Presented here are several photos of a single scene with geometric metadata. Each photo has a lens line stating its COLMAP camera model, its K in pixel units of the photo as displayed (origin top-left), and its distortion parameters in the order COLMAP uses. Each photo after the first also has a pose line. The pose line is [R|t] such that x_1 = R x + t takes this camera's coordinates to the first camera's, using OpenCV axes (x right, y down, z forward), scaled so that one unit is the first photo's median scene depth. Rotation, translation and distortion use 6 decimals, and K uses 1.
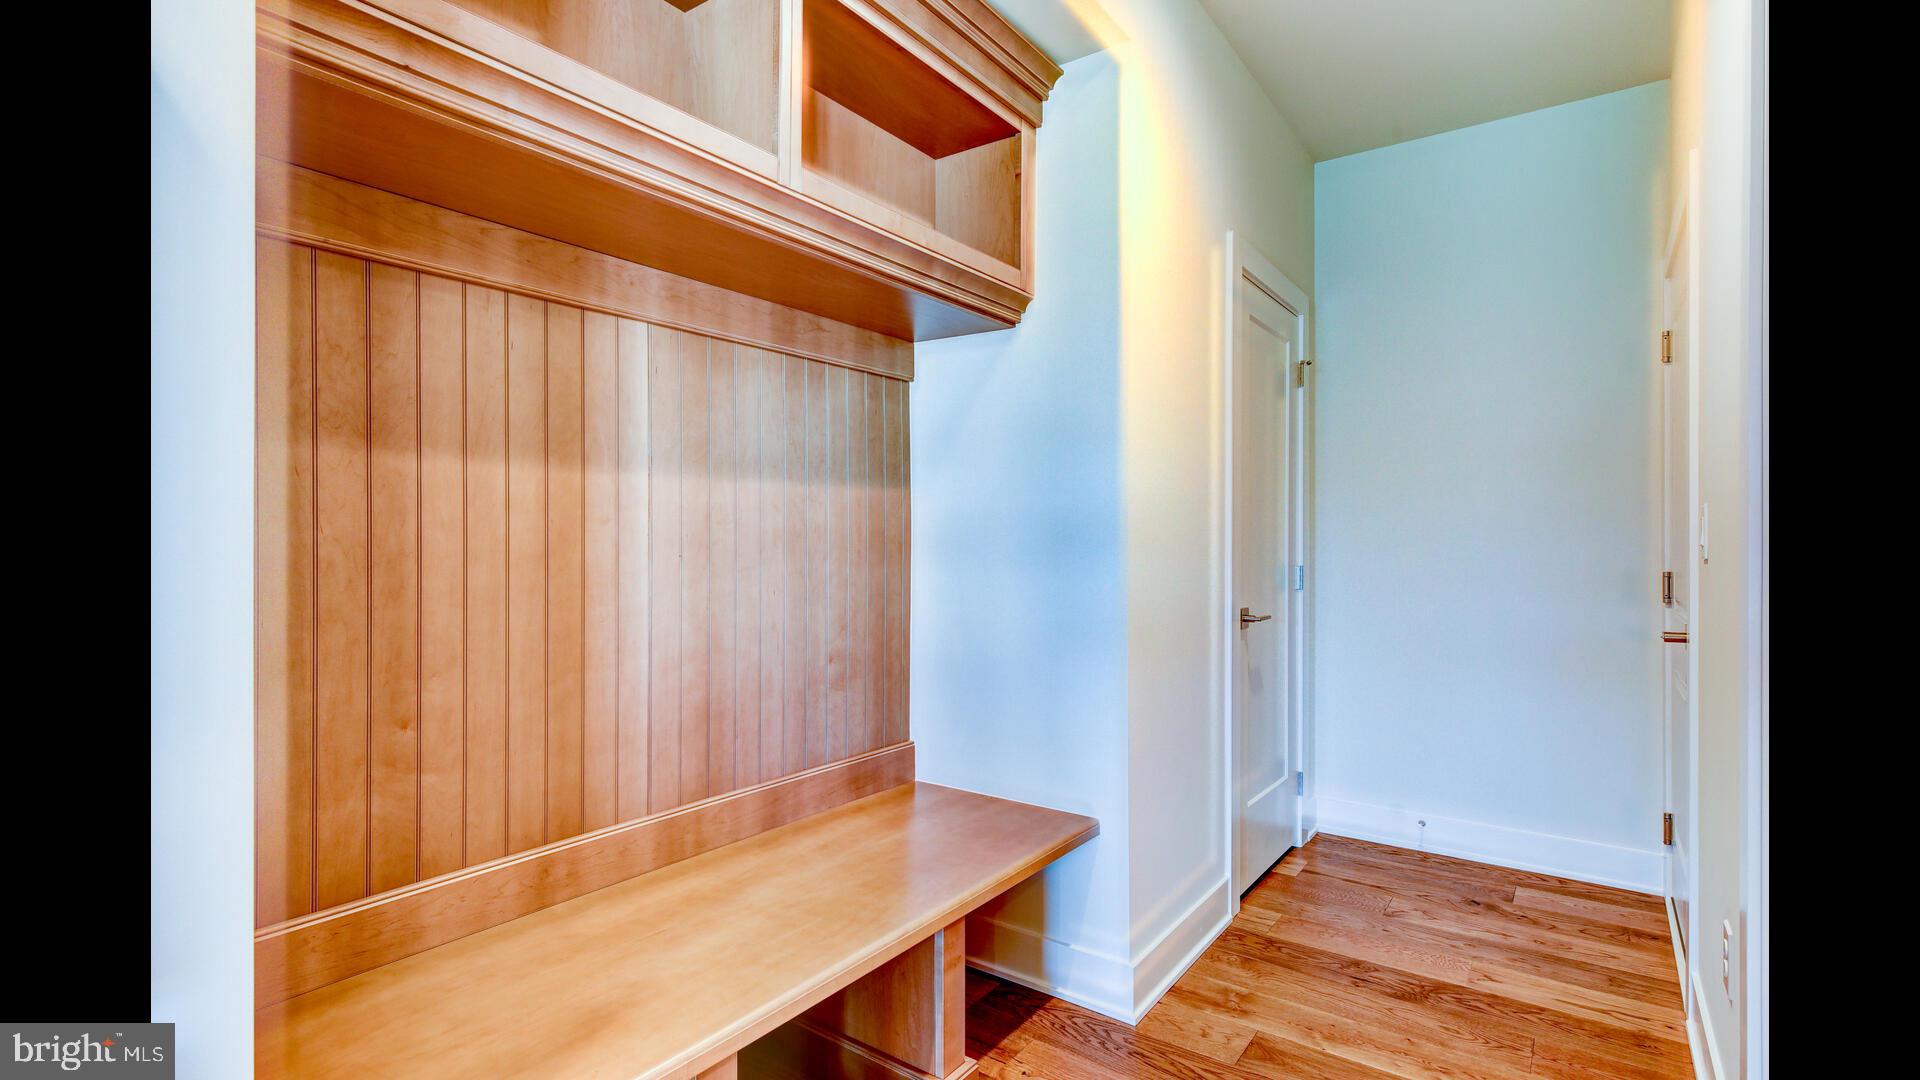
lens RADIAL K [[879.0, 0, 958.6], [0, 879.0, 537.7], [0, 0, 1]] dist [-0.000494, -0.000011]
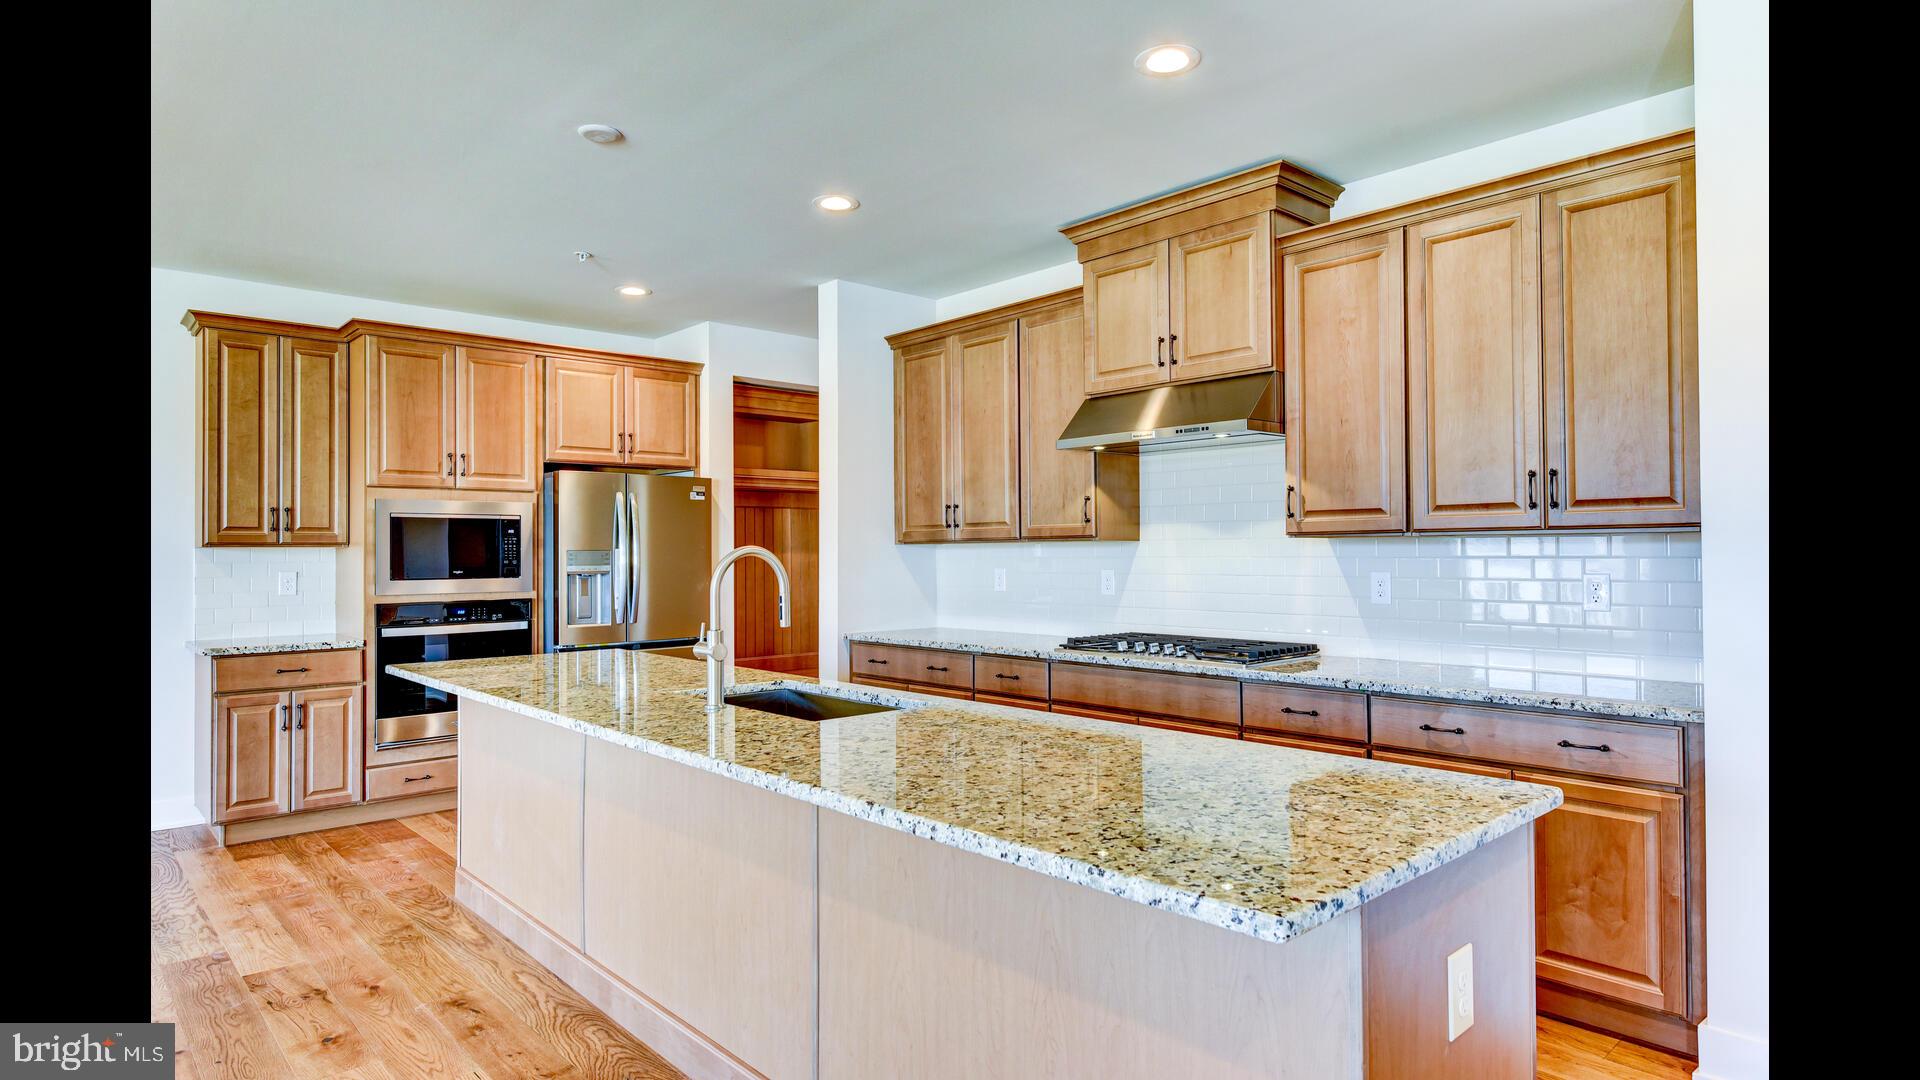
lens RADIAL K [[1036.5, 0, 960.5], [0, 1036.5, 543.3], [0, 0, 1]] dist [0.000113, 0.000001]
pose [[0.978436, -0.008711, -0.206368, 1.137375], [0.006260, 0.999902, -0.012530, -0.057142], [0.206457, 0.010968, 0.978394, -2.841796]]
